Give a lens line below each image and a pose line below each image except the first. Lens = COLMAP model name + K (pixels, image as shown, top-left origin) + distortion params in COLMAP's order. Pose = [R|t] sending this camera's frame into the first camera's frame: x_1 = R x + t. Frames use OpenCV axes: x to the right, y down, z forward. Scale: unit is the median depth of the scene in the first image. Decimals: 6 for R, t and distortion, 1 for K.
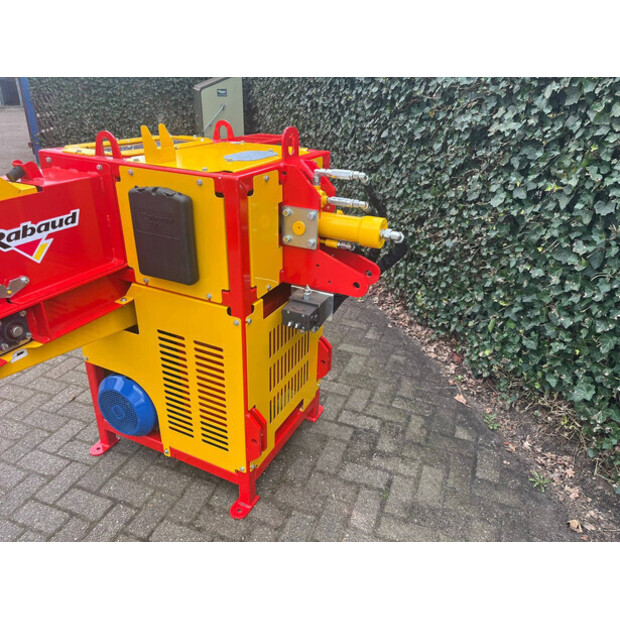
lens RADIAL K [[469.6, 0, 308.5], [0, 469.6, 303.5], [0, 0, 1]] dist [0.075812, -0.102347]
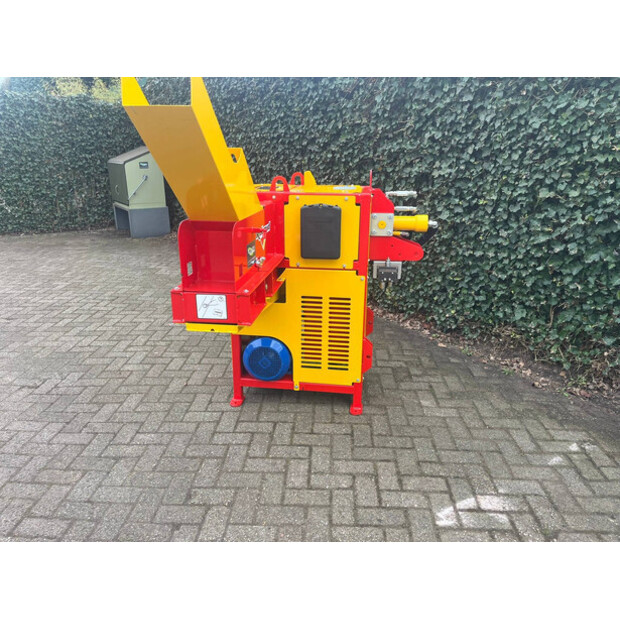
lens RADIAL K [[469.6, 0, 308.5], [0, 469.6, 303.5], [0, 0, 1]] dist [0.075812, -0.102347]
pose [[0.950873, -0.115807, 0.287105, -0.625410], [0.153191, 0.981910, -0.111293, 0.215053], [-0.269023, 0.149807, 0.951412, -0.426726]]
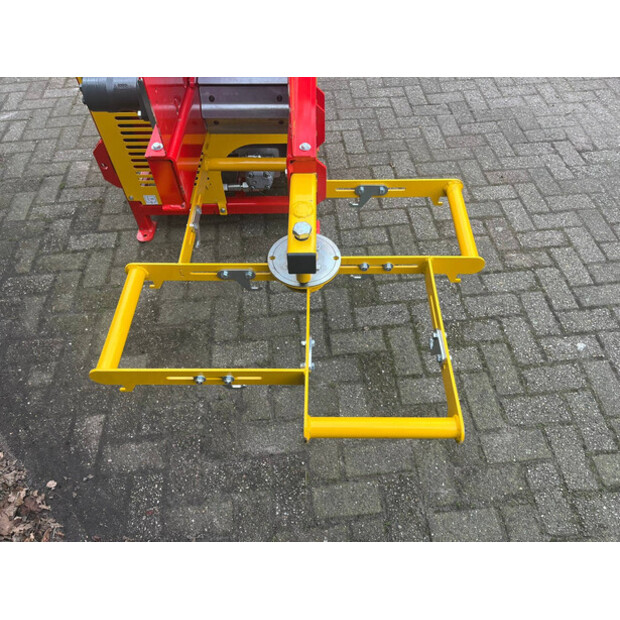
lens RADIAL K [[466.9, 0, 310.0], [0, 466.9, 310.0], [0, 0, 1]] dist [0.084123, -0.108549]
pose [[-0.900025, 0.342219, -0.269890, 0.027948], [-0.193829, 0.240347, 0.951138, -0.746037], [0.390365, 0.908361, -0.149987, 1.623900]]
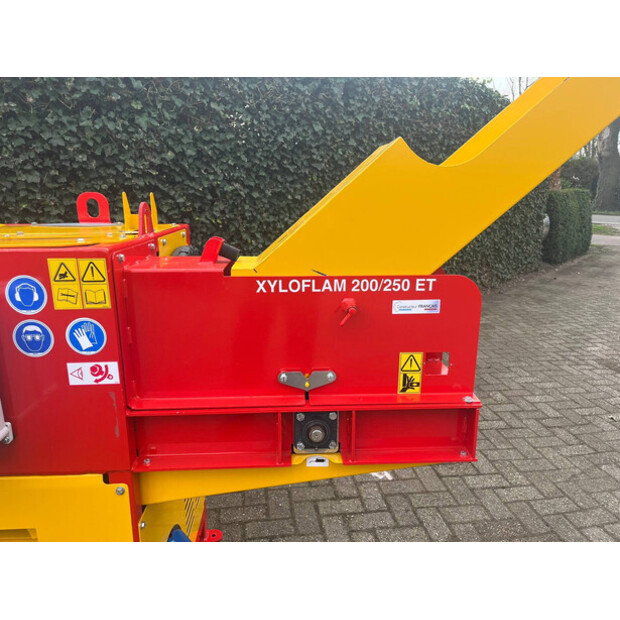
lens RADIAL K [[466.9, 0, 310.0], [0, 466.9, 310.0], [0, 0, 1]] dist [0.084123, -0.108549]
pose [[-0.484589, -0.236954, 0.842037, -0.927570], [0.362727, 0.821519, 0.439928, -0.335123], [-0.795992, 0.518613, -0.312150, 0.807907]]
